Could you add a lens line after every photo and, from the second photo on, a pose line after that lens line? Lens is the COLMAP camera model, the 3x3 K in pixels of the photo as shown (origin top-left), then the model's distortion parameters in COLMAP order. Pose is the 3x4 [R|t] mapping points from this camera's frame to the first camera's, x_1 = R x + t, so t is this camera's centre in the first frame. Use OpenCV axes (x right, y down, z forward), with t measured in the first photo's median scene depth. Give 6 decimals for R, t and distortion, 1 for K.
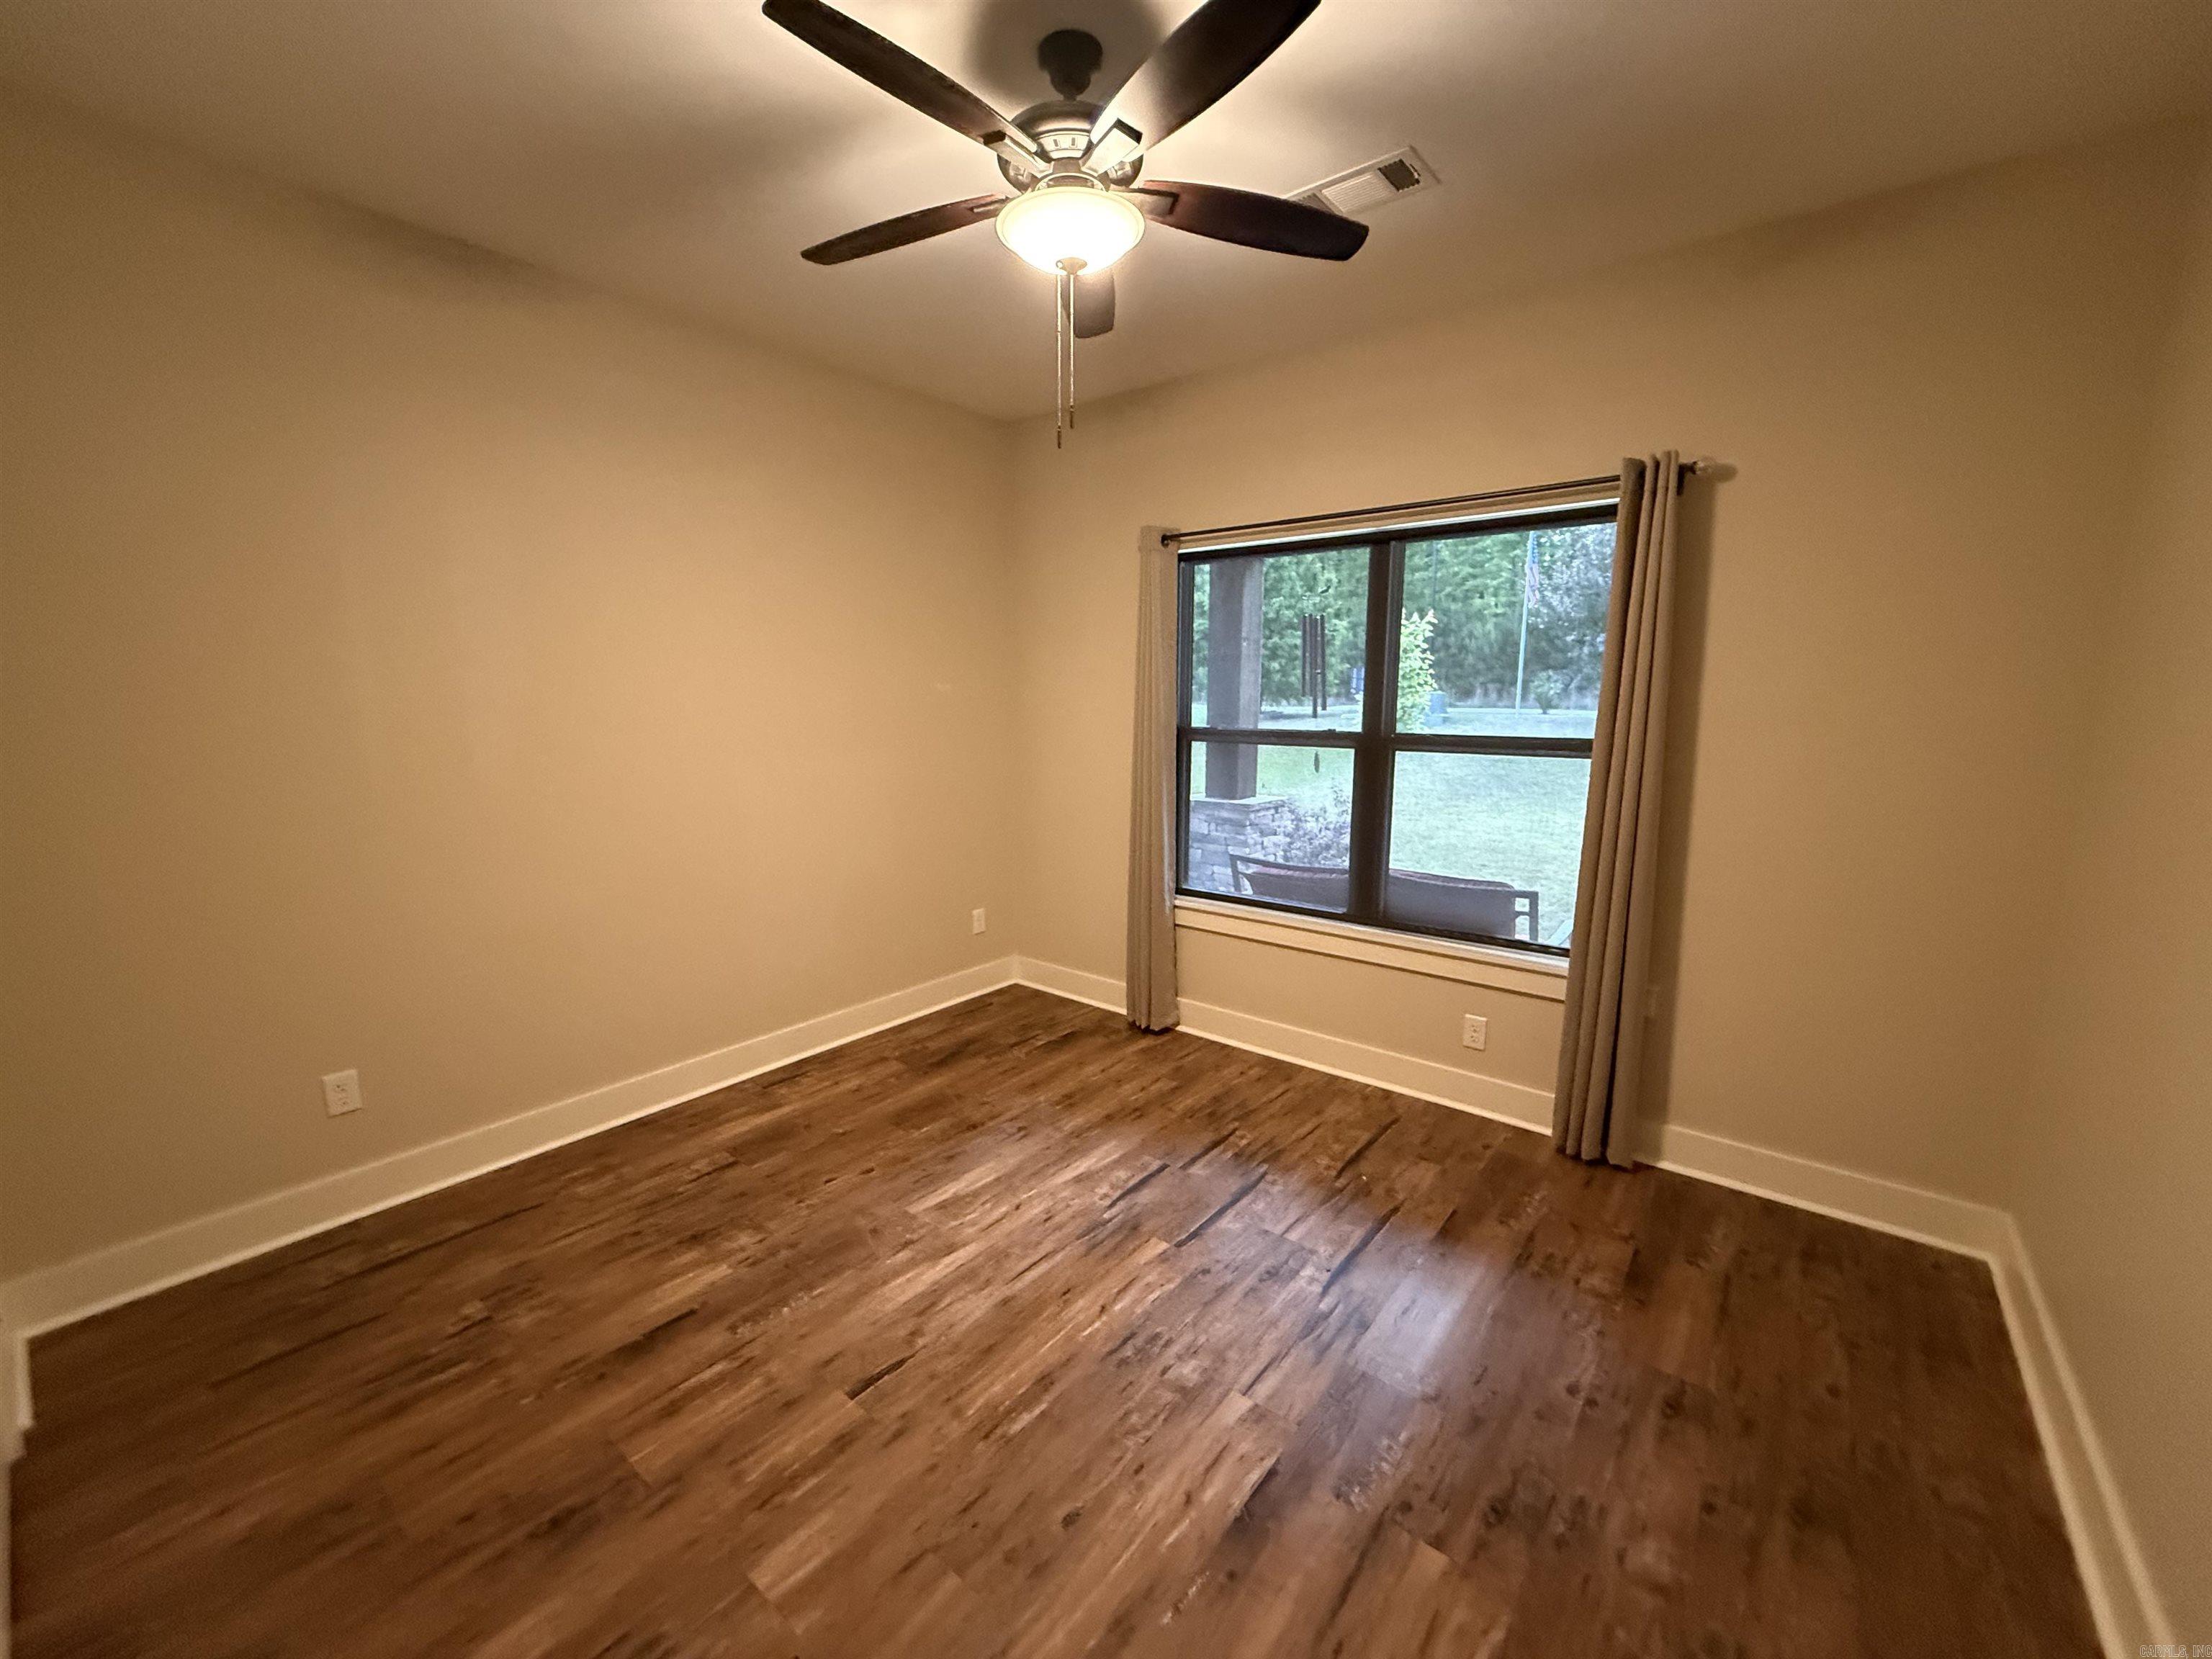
lens RADIAL K [[883.2, 0, 1100.3], [0, 883.2, 830.8], [0, 0, 1]] dist [-0.000032, -0.000435]
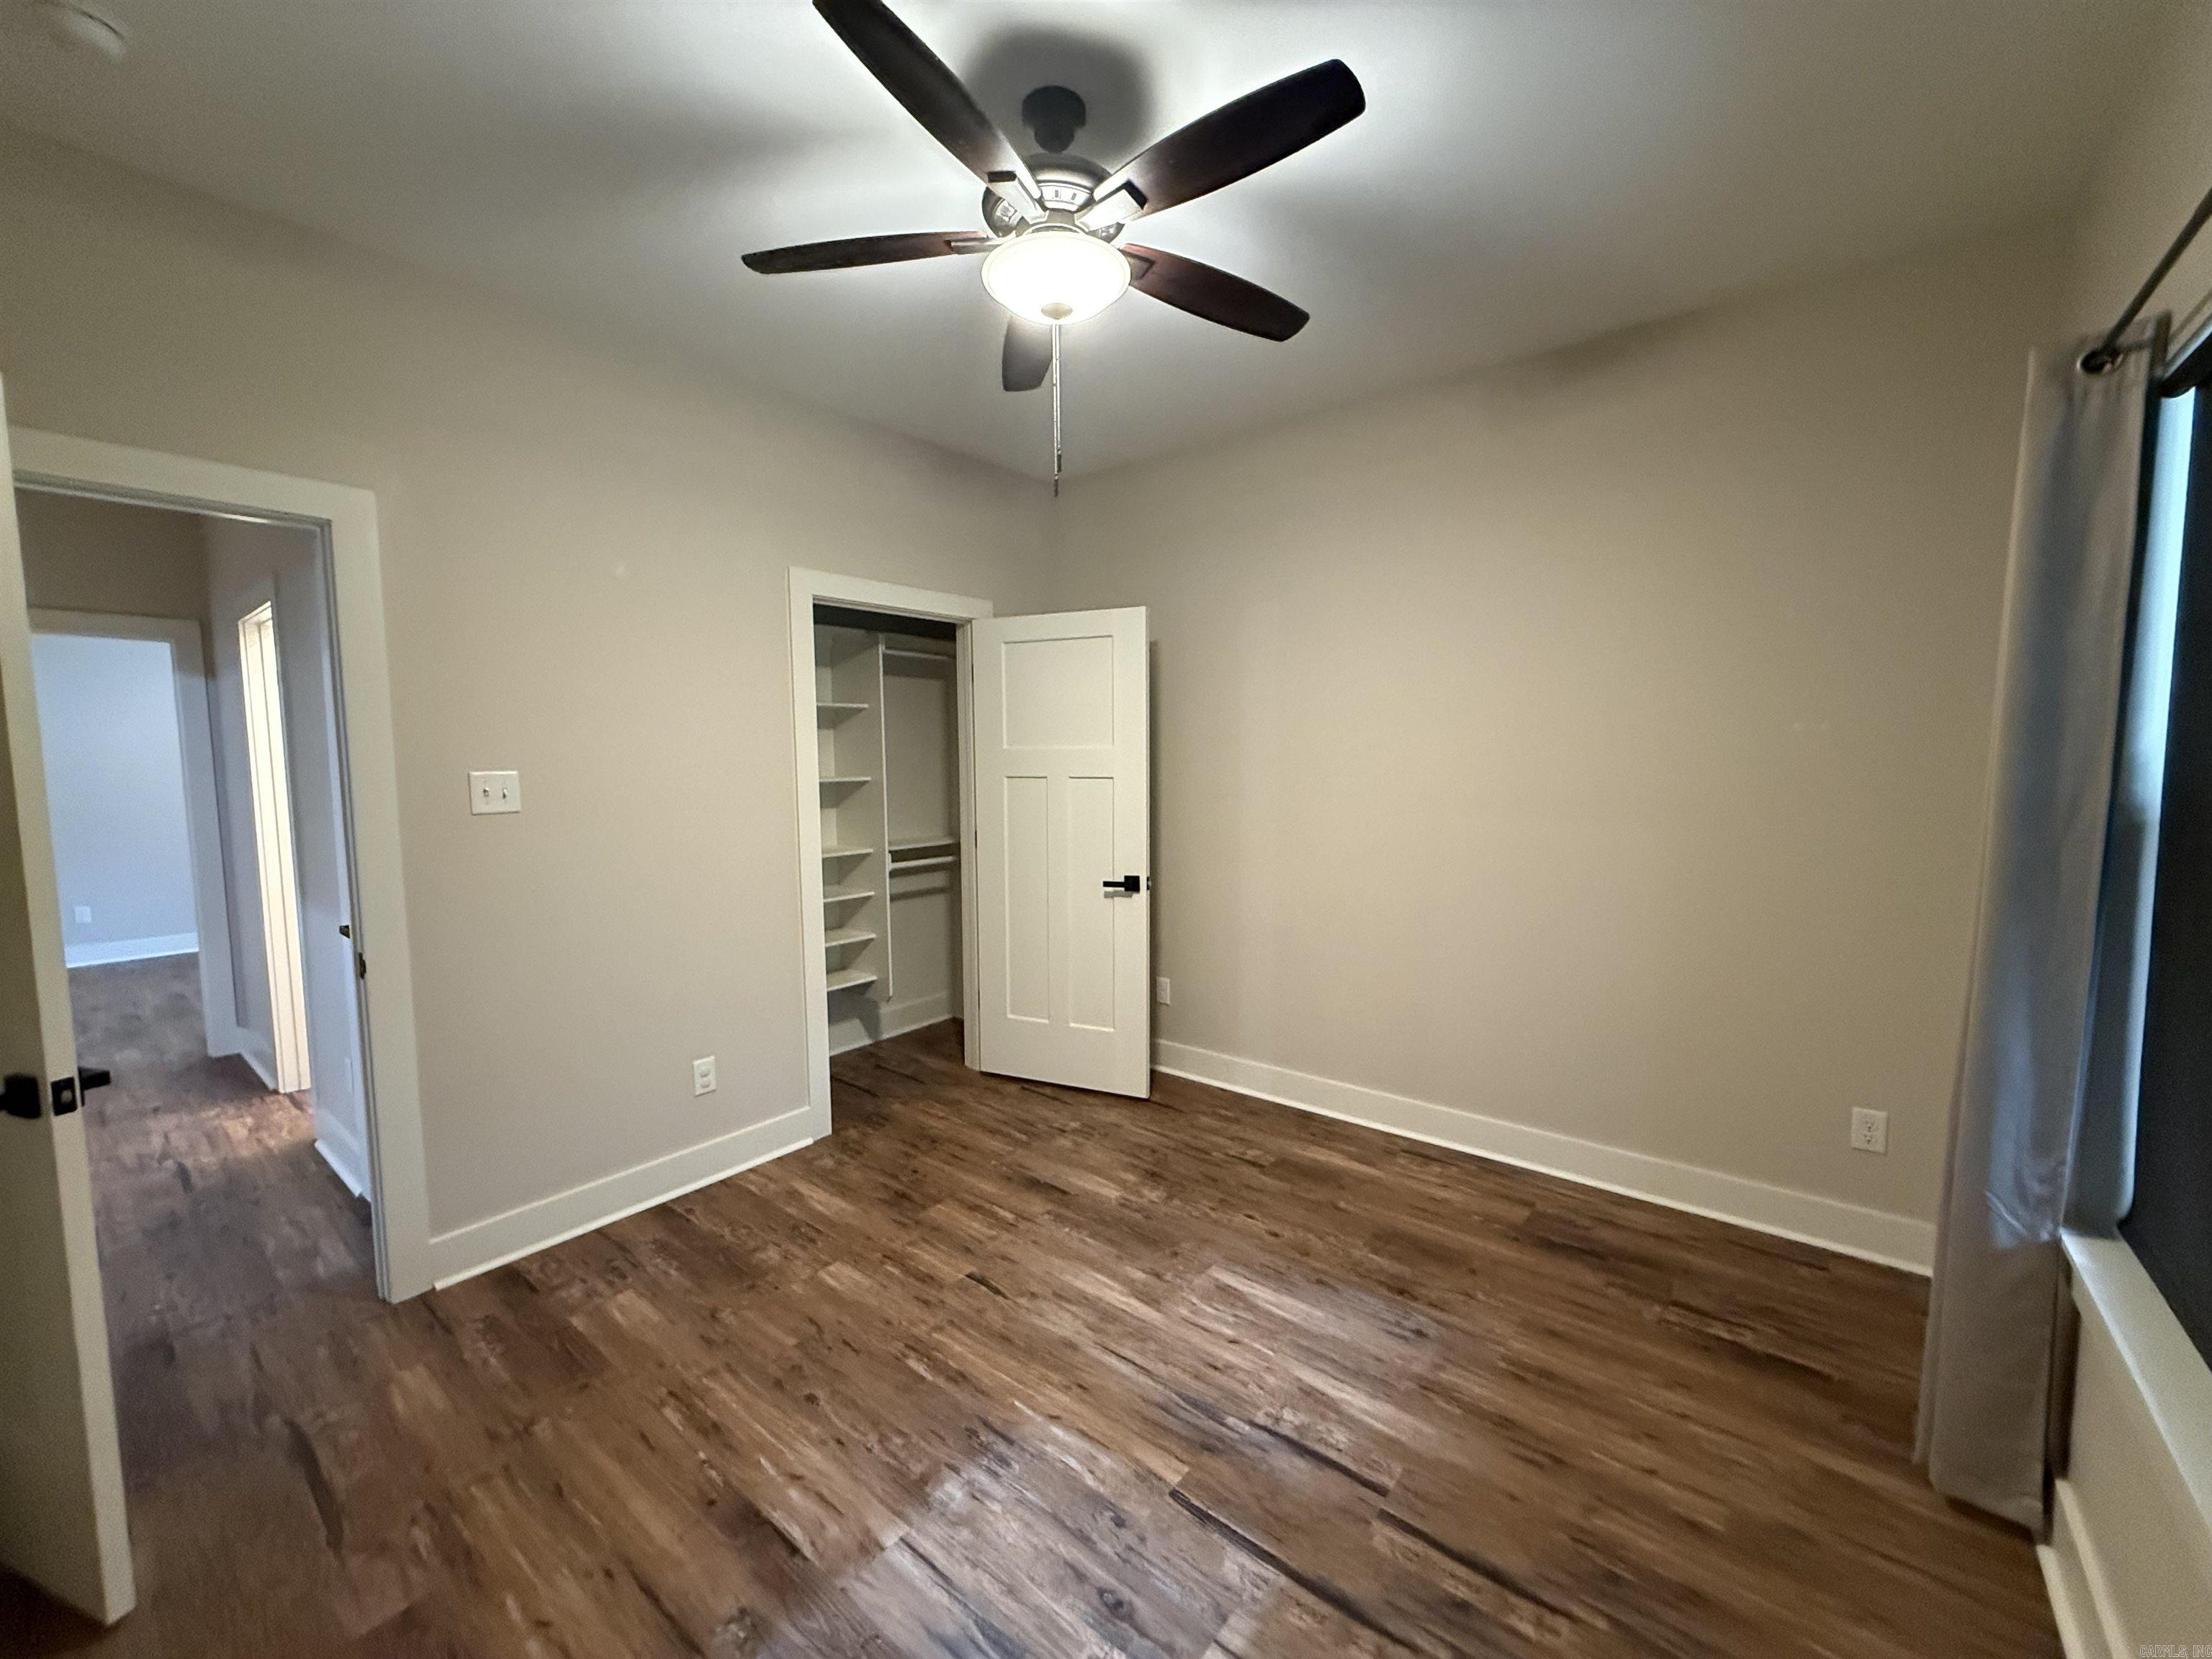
lens RADIAL K [[883.2, 0, 1100.3], [0, 883.2, 830.8], [0, 0, 1]] dist [-0.000032, -0.000435]
pose [[-0.004985, 0.083756, -0.996474, 0.821593], [-0.145923, 0.985759, 0.083585, -0.125991], [0.989283, 0.145825, 0.007308, 0.921363]]
